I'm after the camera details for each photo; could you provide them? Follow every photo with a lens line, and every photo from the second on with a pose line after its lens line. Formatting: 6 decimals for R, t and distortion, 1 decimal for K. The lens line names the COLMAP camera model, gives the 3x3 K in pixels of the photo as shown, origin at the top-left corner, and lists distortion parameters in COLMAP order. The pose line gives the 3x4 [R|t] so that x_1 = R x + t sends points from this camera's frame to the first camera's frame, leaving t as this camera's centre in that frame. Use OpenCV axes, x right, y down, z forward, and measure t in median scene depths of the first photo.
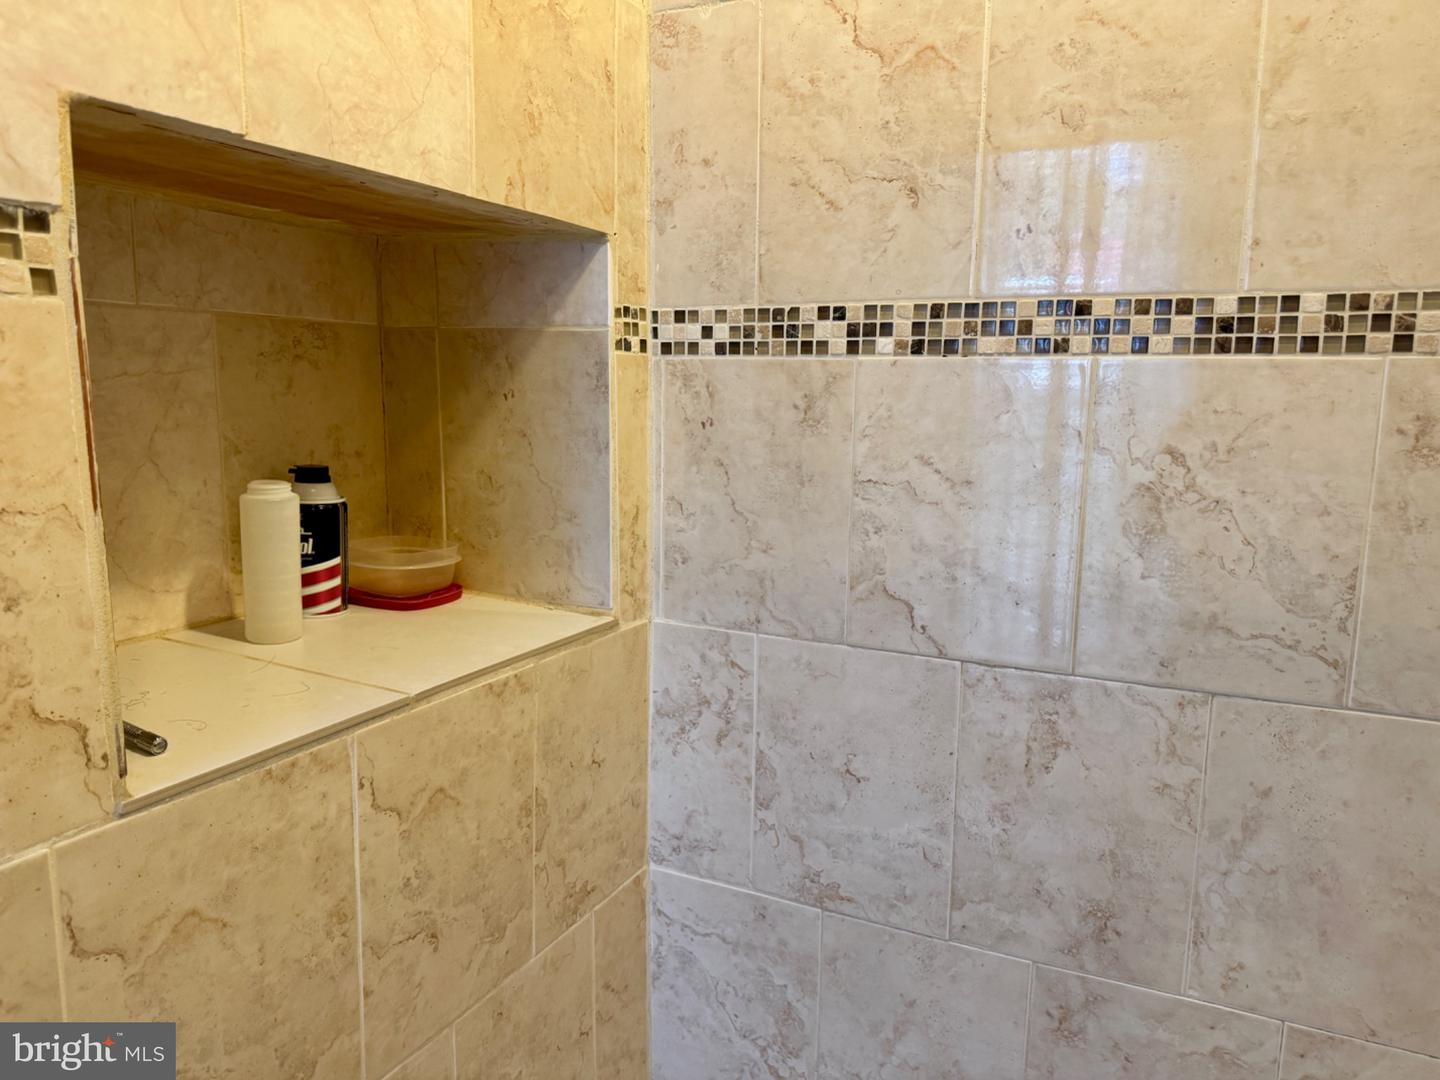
lens RADIAL K [[1022.0, 0, 718.1], [0, 1022.0, 540.4], [0, 0, 1]] dist [-0.001435, -0.007269]
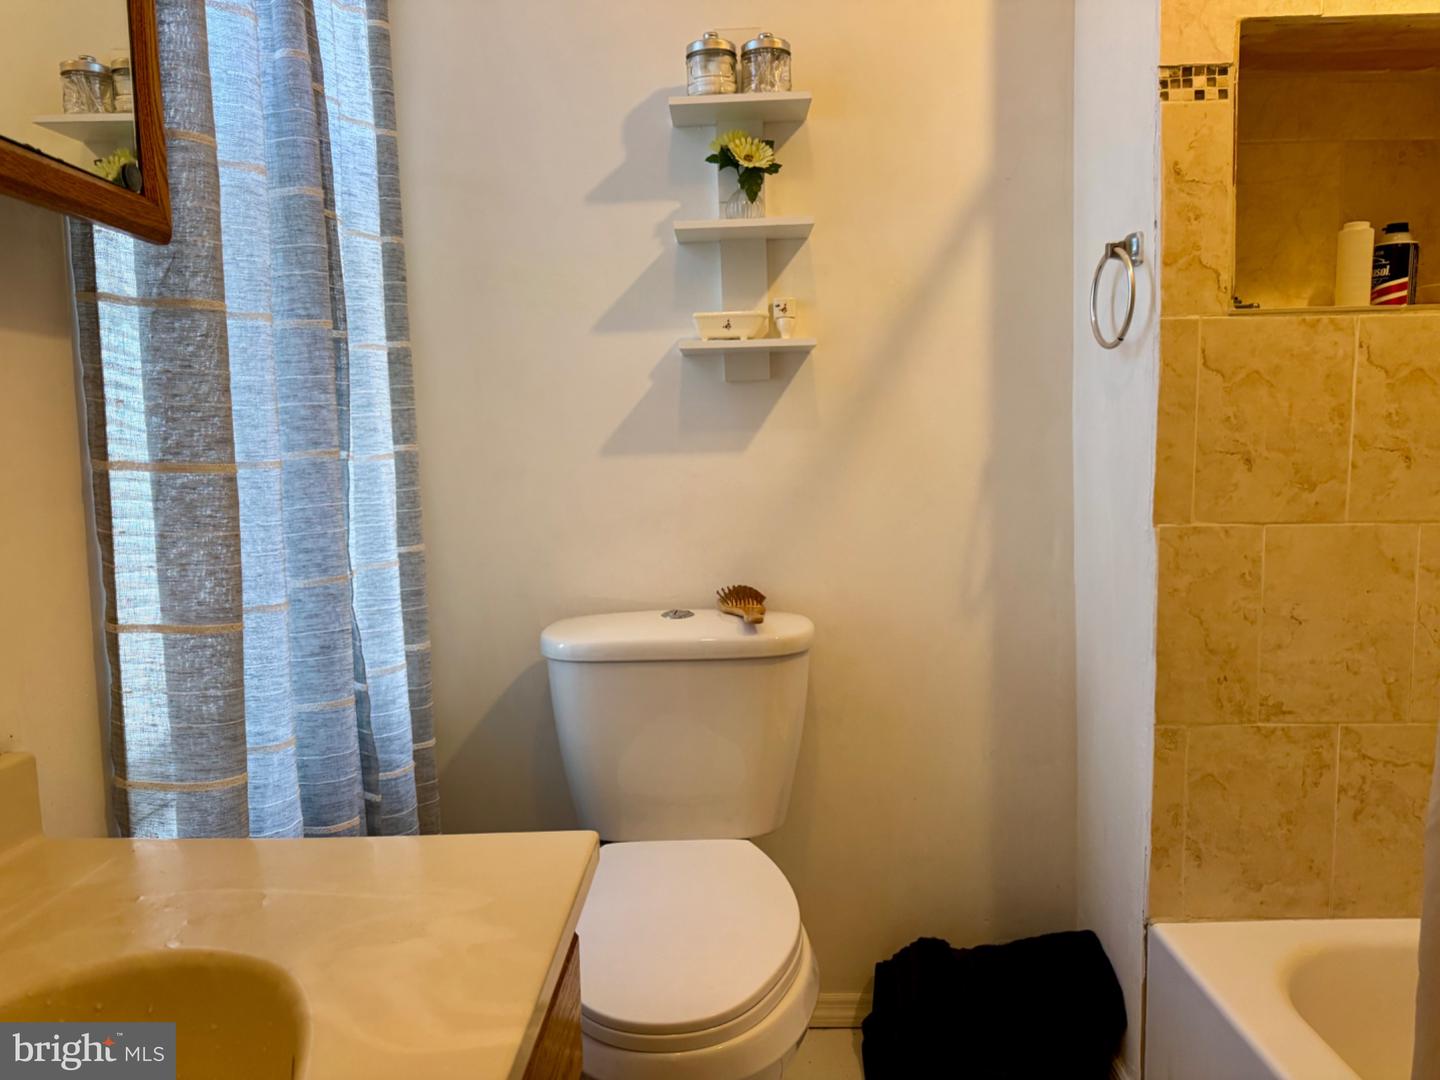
lens RADIAL K [[1022.0, 0, 720.1], [0, 1022.0, 541.2], [0, 0, 1]] dist [-0.001435, -0.007269]
pose [[0.415846, 0.072298, -0.906557, 0.887373], [-0.111315, 0.993386, 0.028161, 0.674673], [0.902597, 0.089203, 0.421144, -0.822044]]
